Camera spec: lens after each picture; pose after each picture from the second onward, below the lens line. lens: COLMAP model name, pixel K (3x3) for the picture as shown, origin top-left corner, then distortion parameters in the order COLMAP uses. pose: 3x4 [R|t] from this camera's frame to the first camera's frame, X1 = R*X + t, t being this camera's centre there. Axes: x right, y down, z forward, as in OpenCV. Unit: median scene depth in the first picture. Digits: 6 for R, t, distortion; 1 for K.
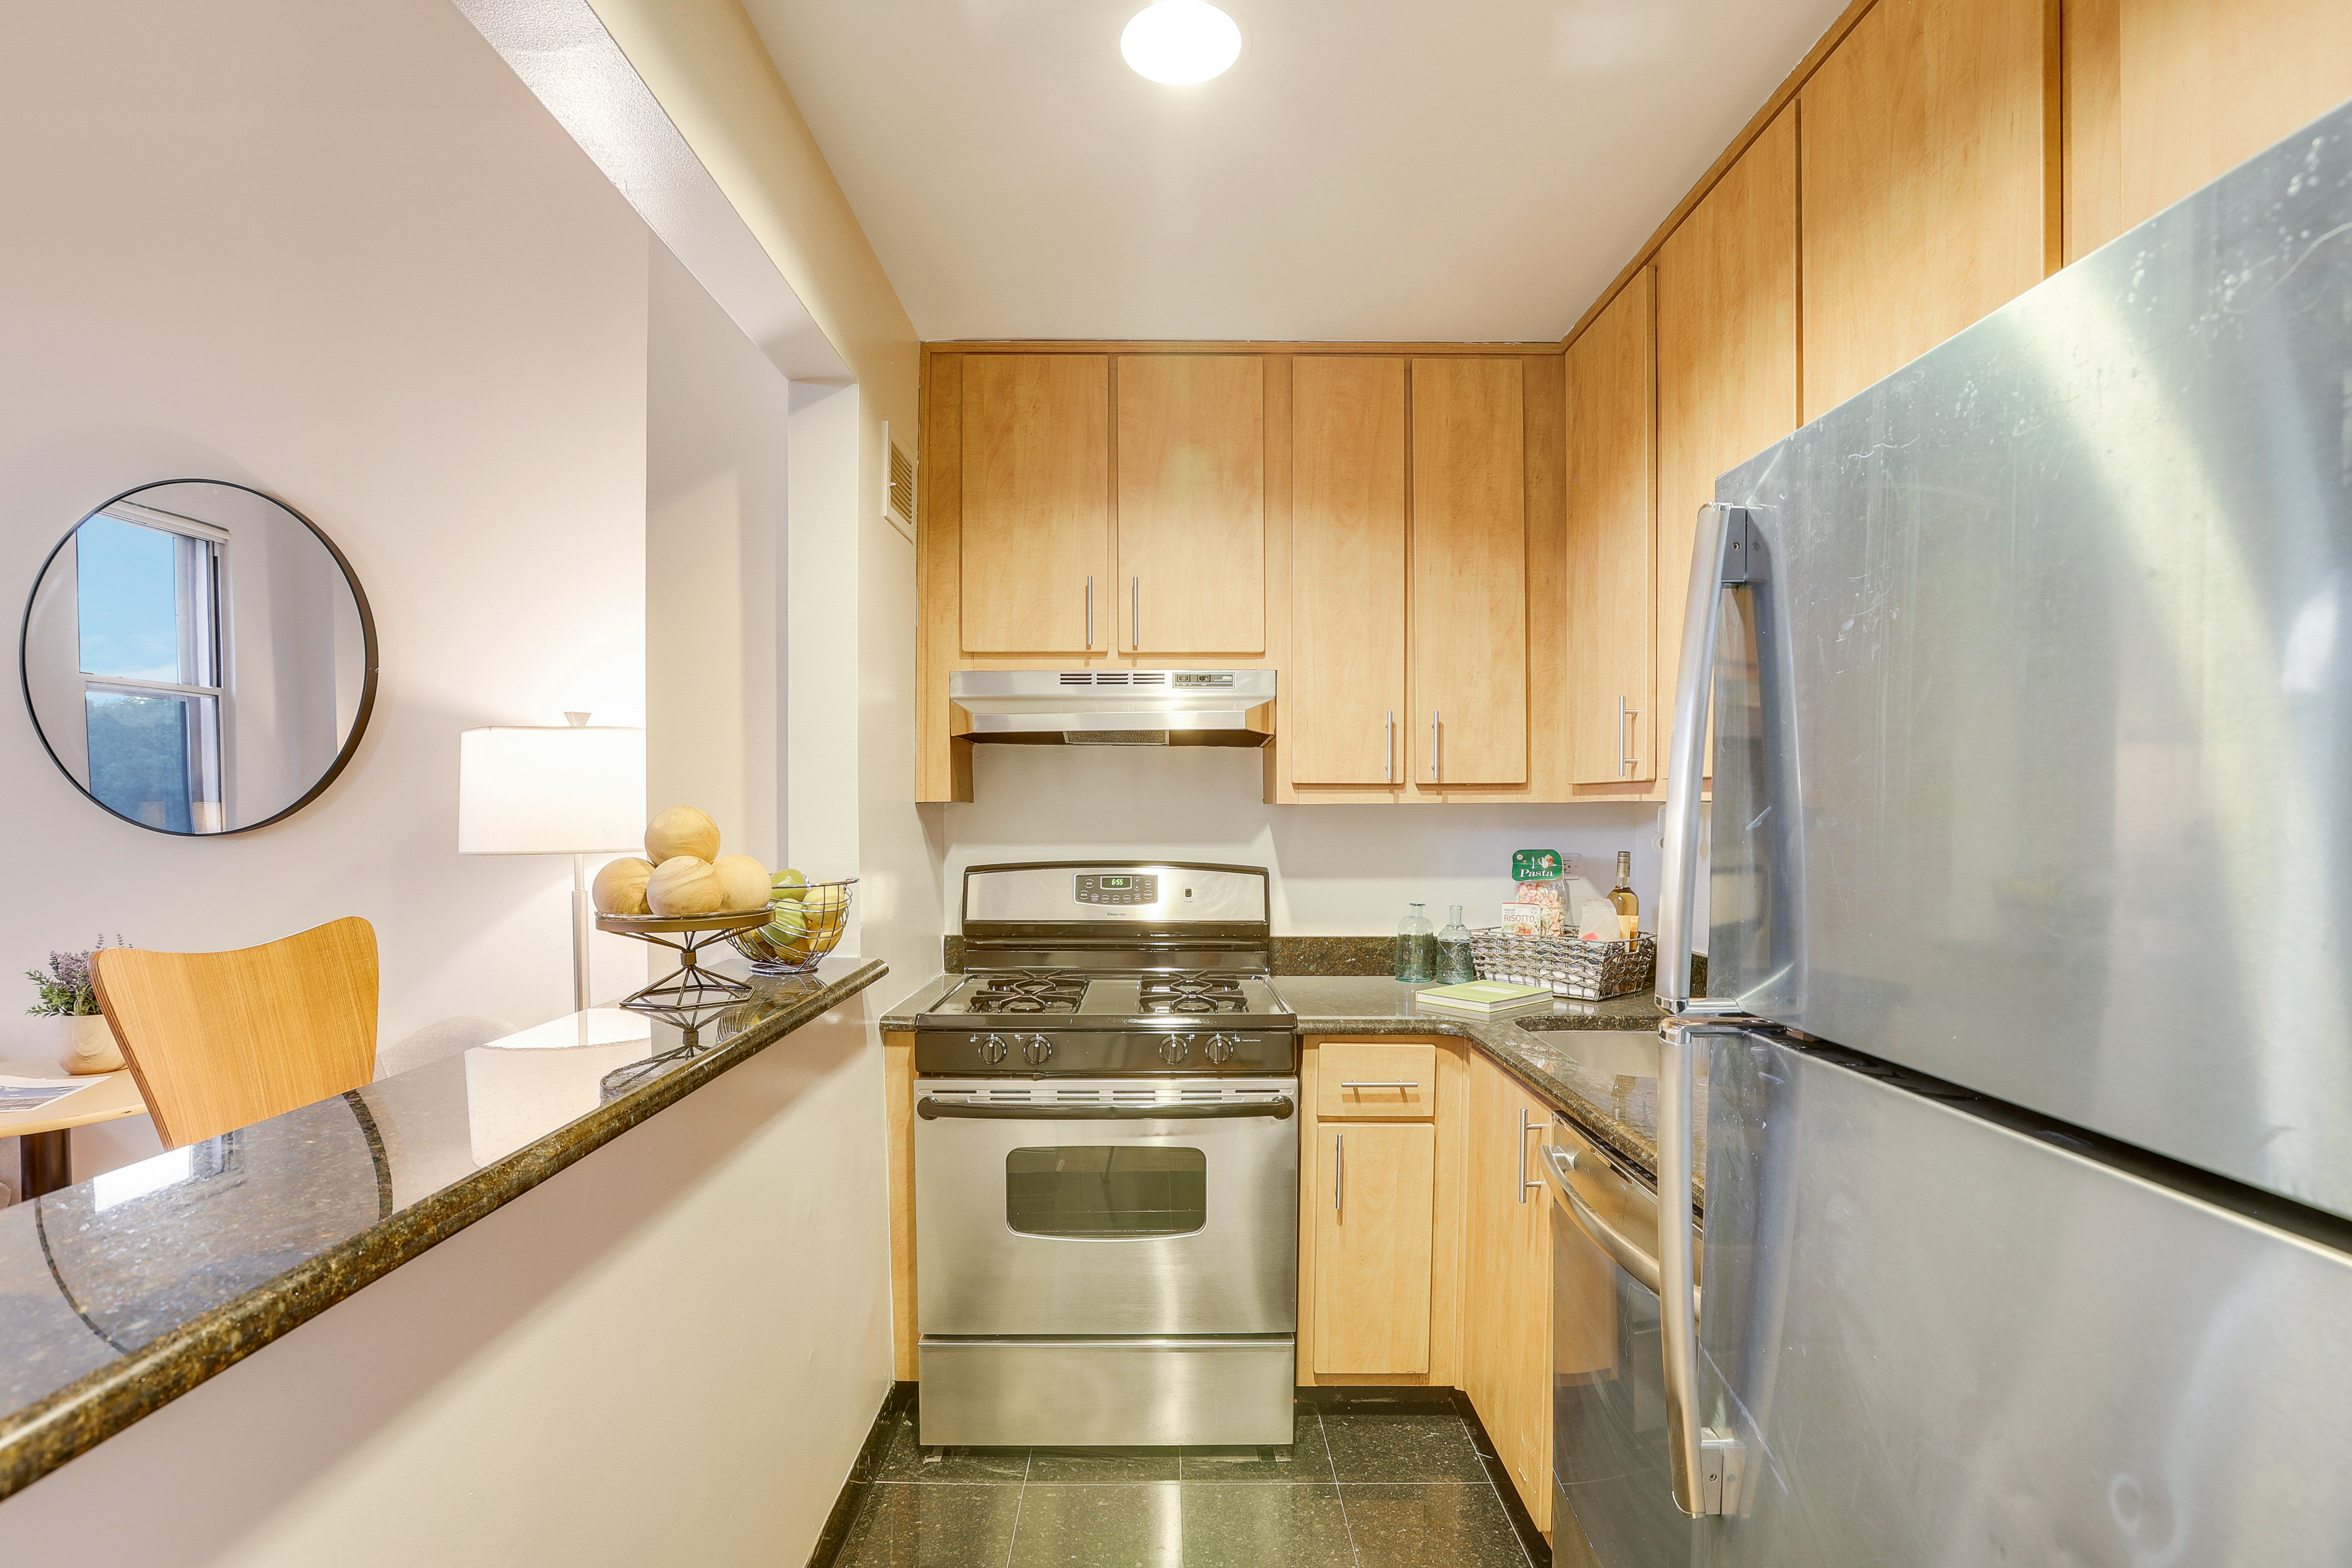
lens RADIAL K [[1100.6, 0, 1174.1], [0, 1100.6, 790.2], [0, 0, 1]] dist [-0.047520, 0.019077]
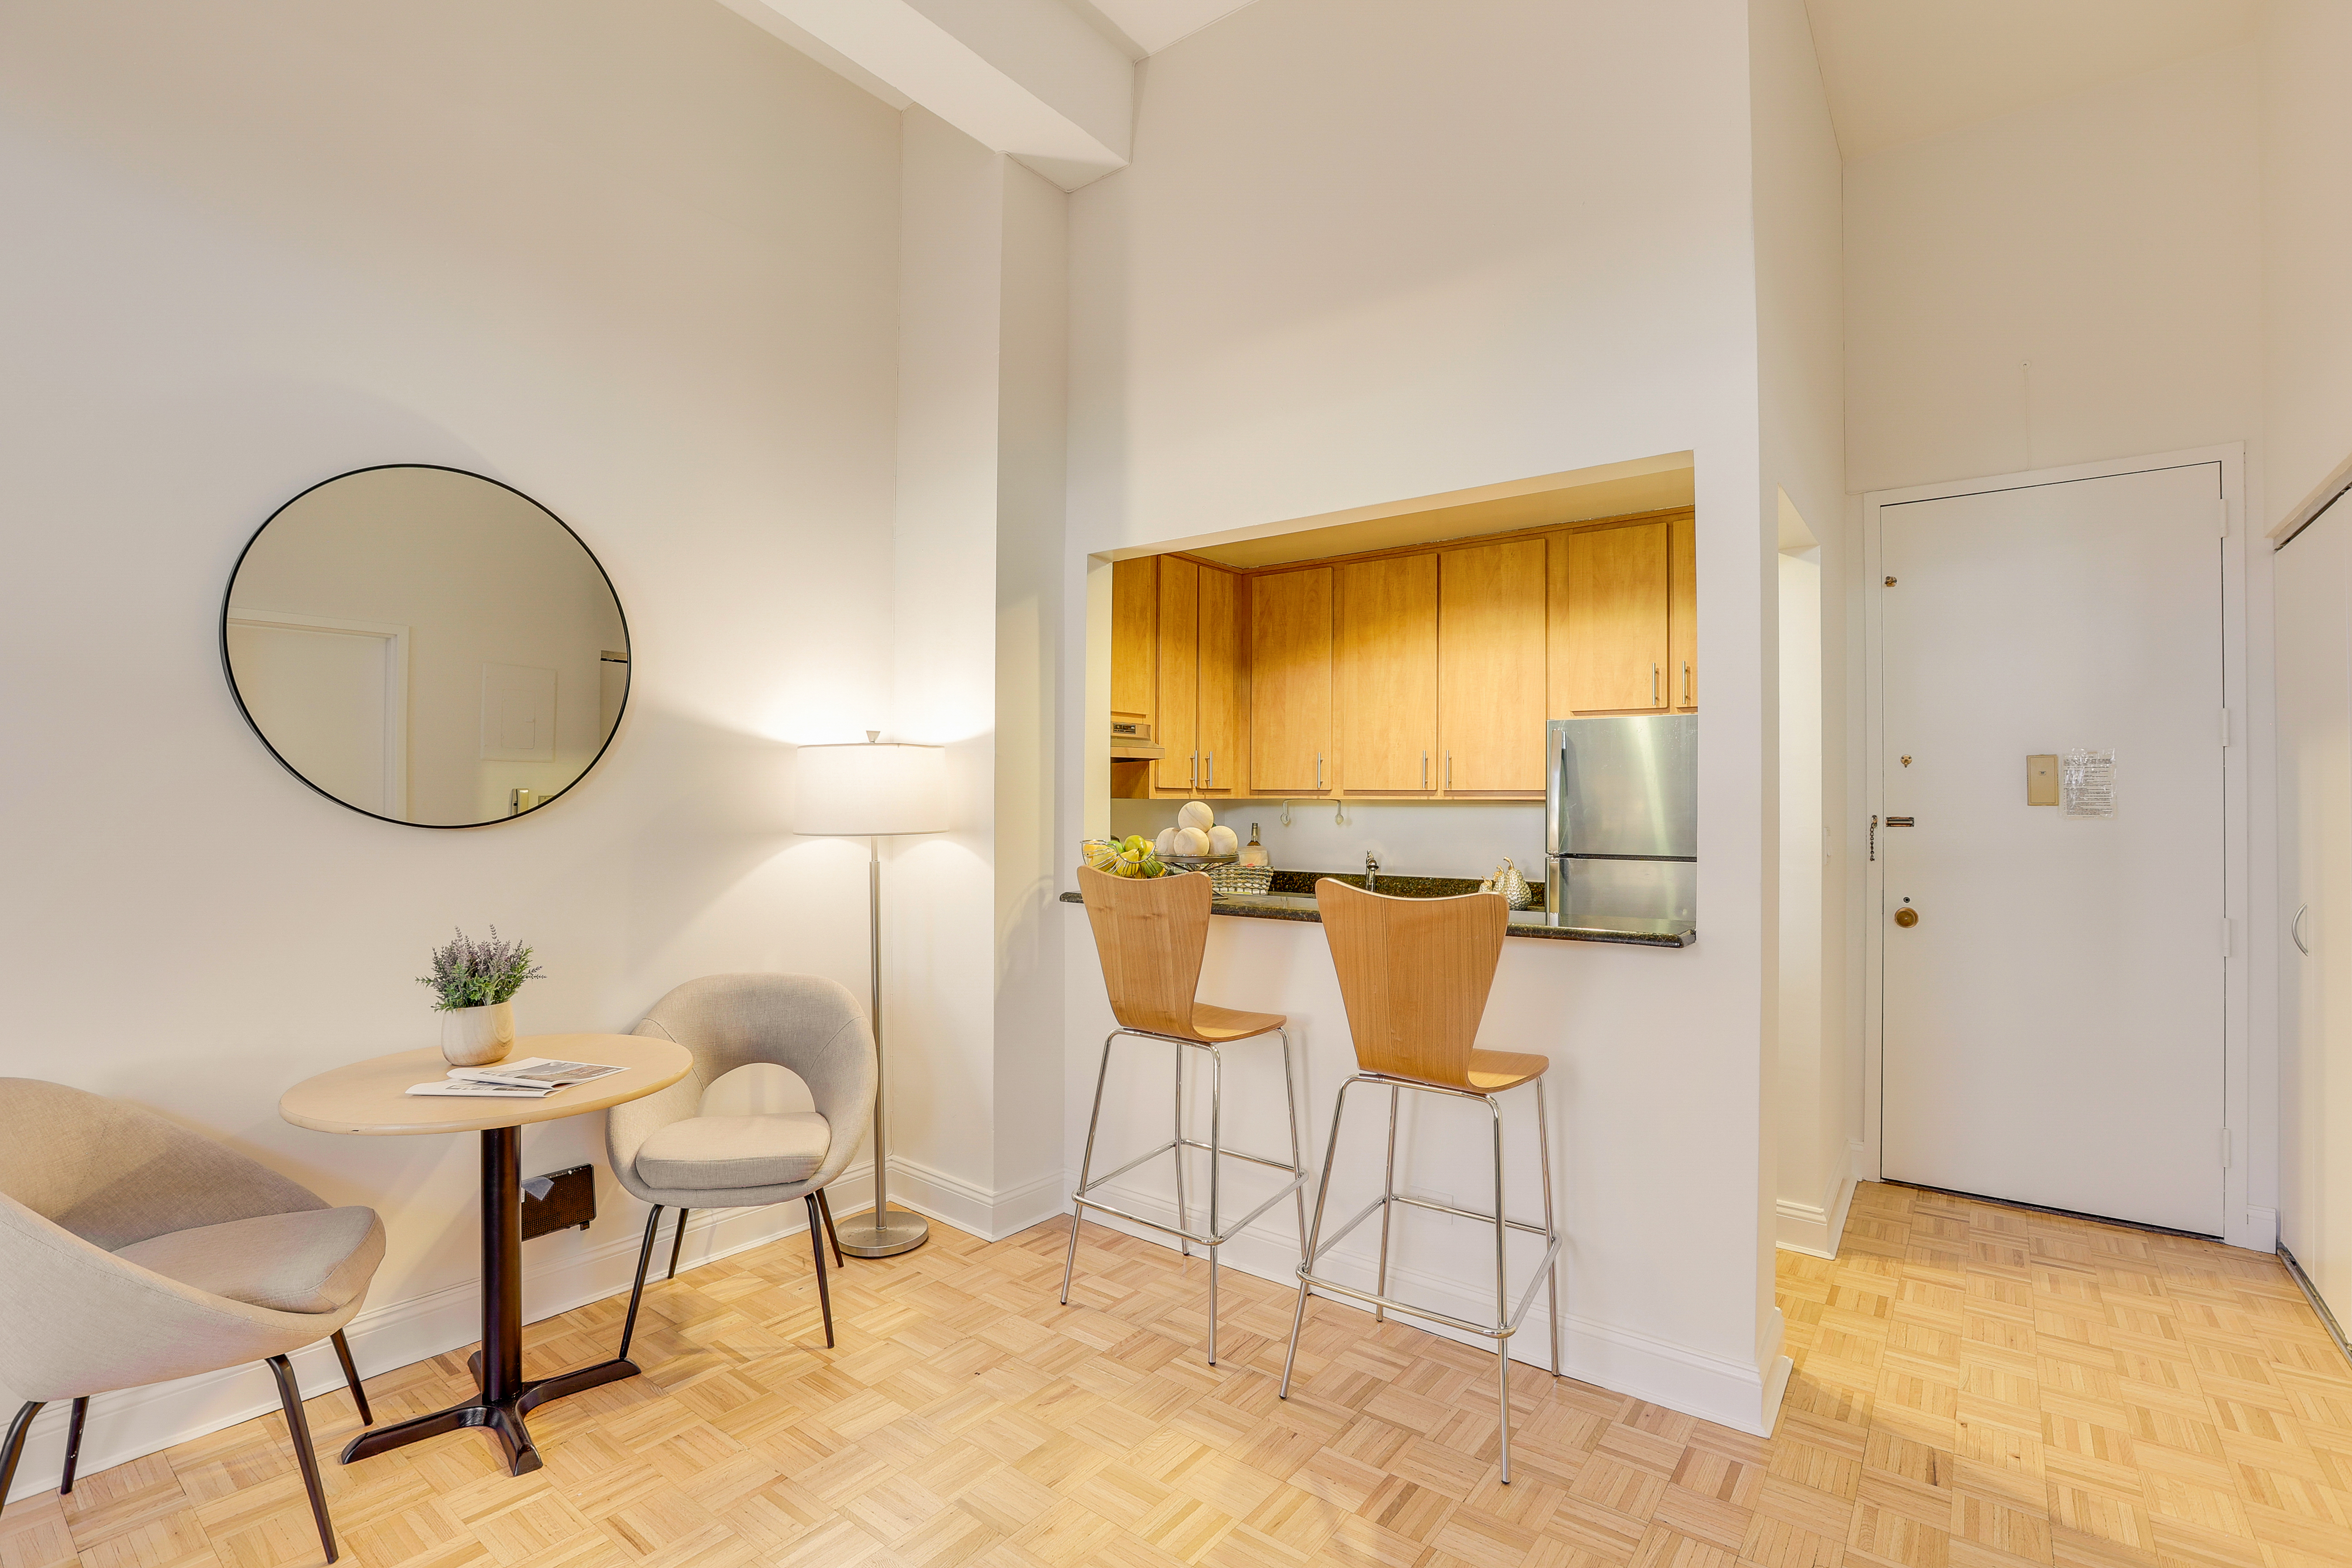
lens RADIAL K [[1081.3, 0, 1179.9], [0, 1081.3, 774.2], [0, 0, 1]] dist [-0.039782, 0.010804]
pose [[0.609310, 0.016623, 0.792758, -1.302112], [-0.016072, 0.999834, -0.008613, -0.013077], [-0.792769, -0.007493, 0.609476, -0.128540]]
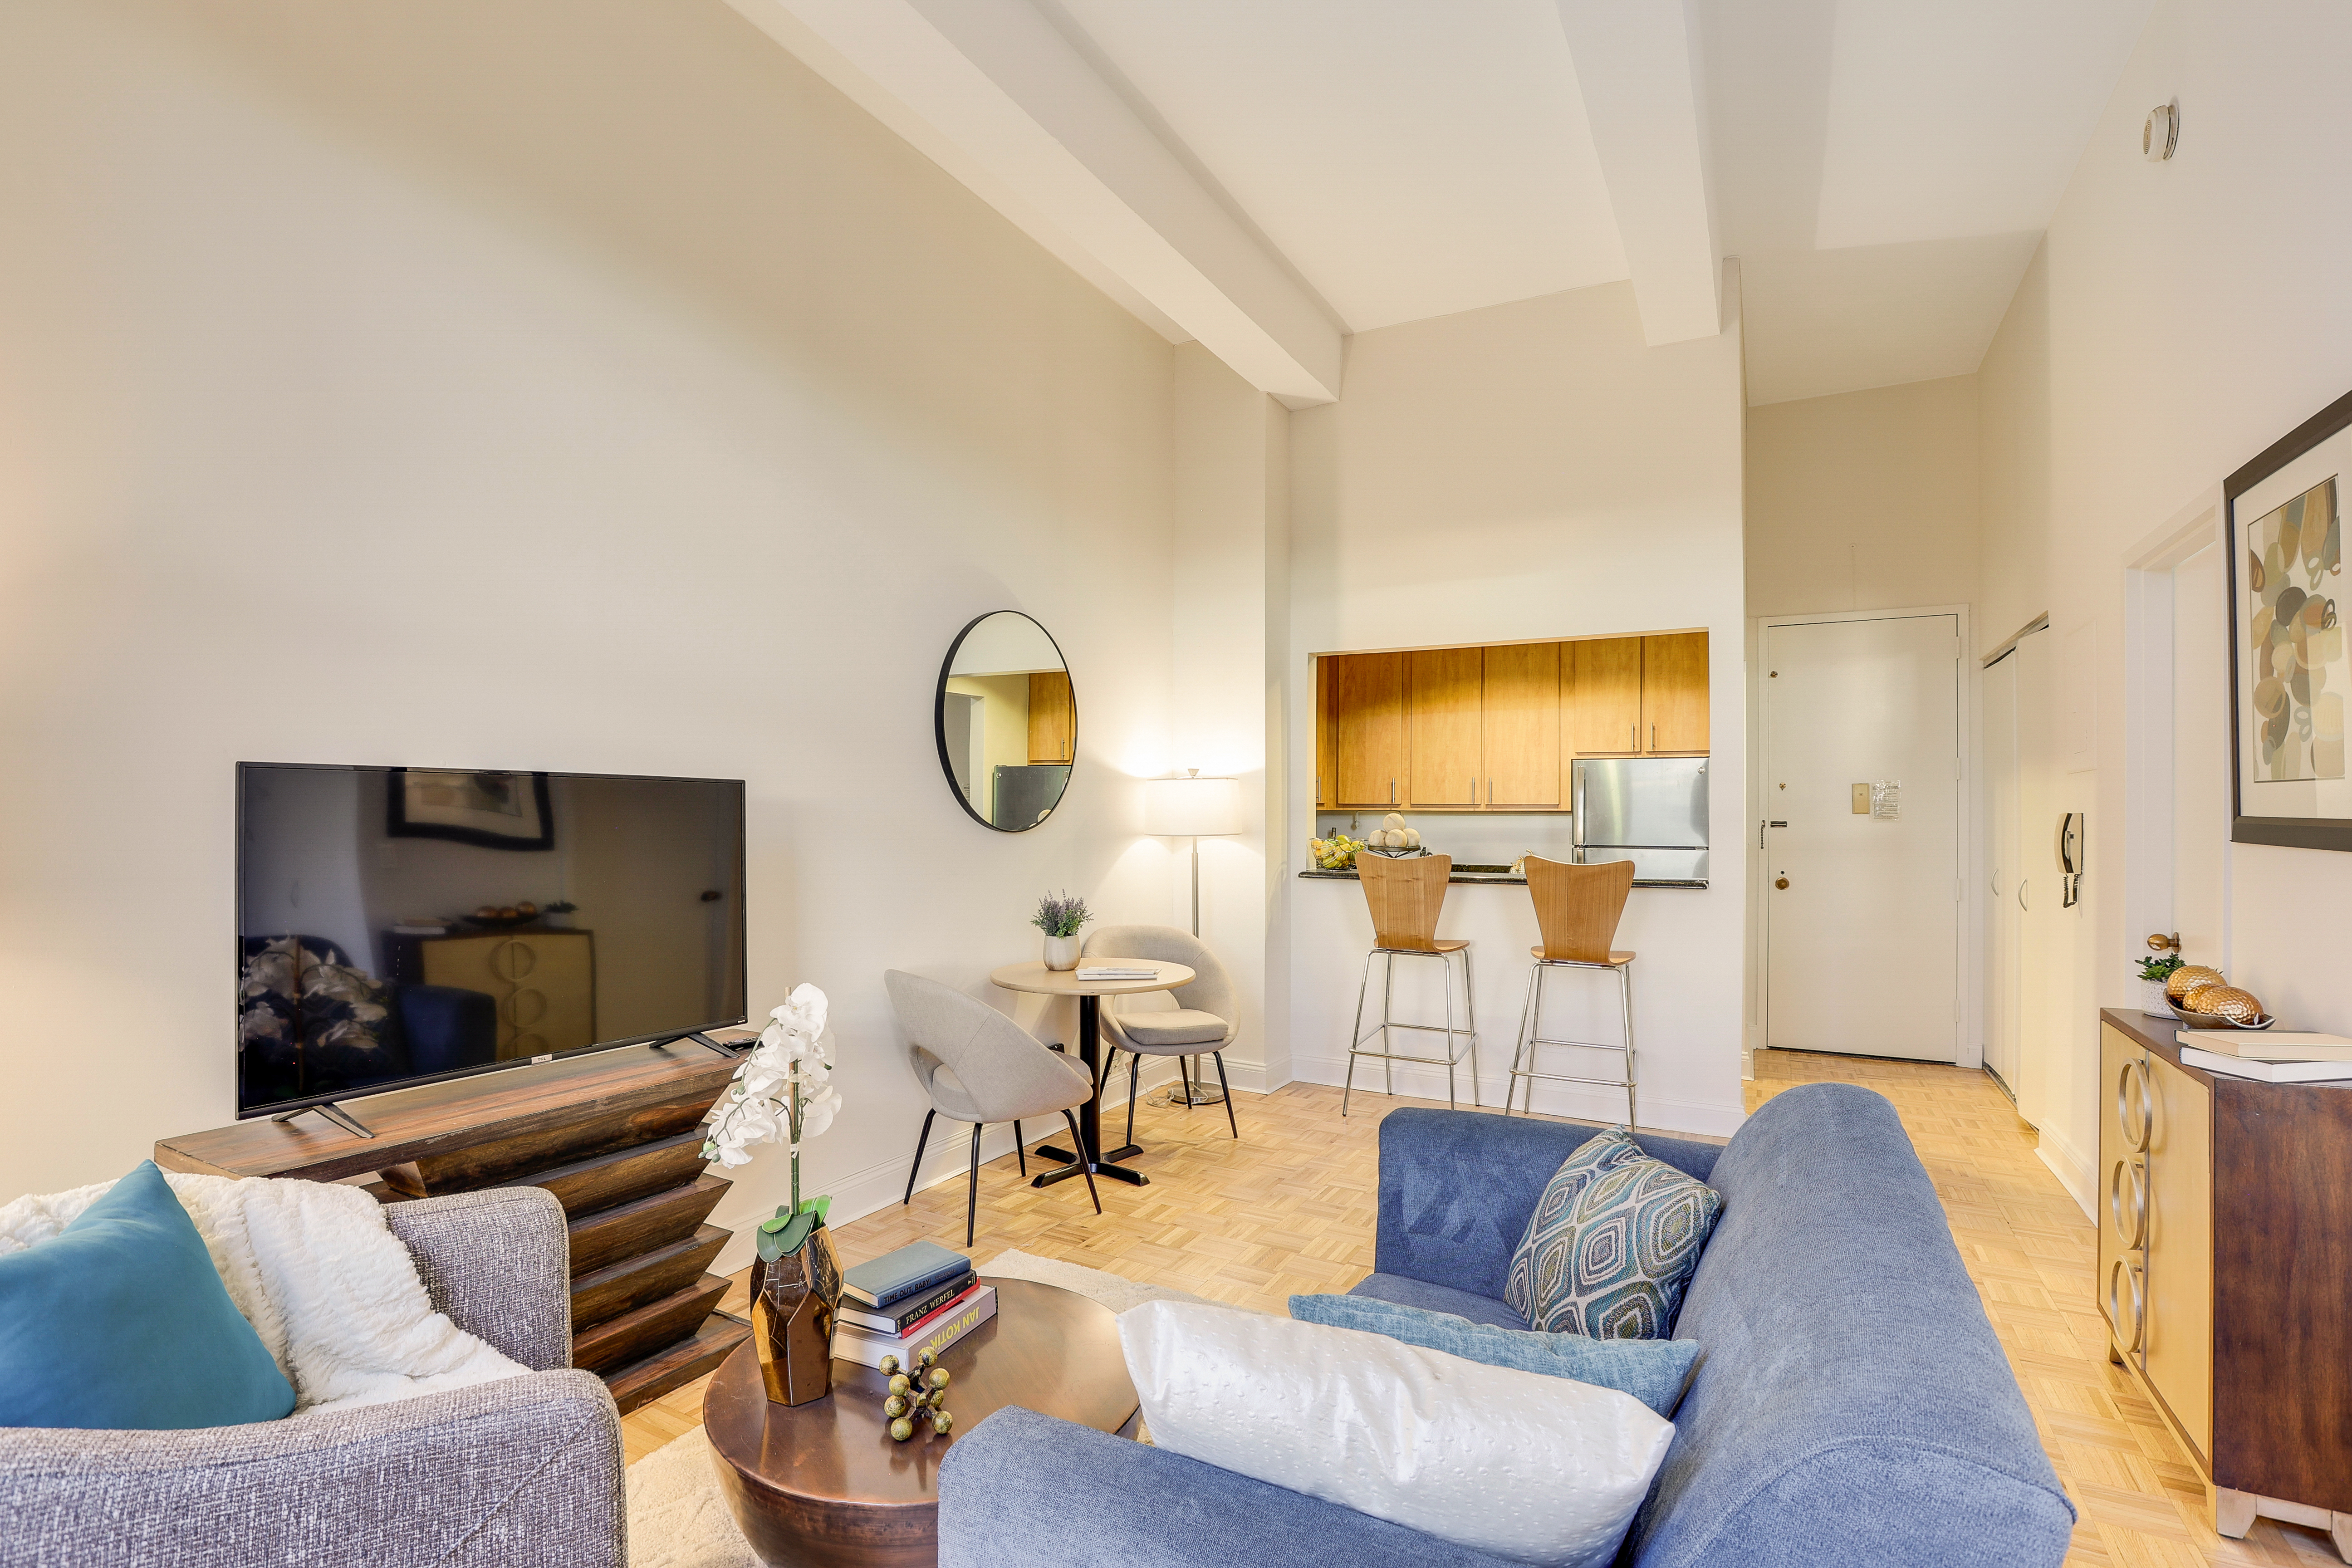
lens RADIAL K [[1100.6, 0, 1174.1], [0, 1100.6, 790.2], [0, 0, 1]] dist [-0.047520, 0.019077]
pose [[0.481426, 0.010891, 0.876419, -2.304228], [-0.015688, 0.999870, -0.003808, -0.021464], [-0.876347, -0.011916, 0.481534, -0.004692]]
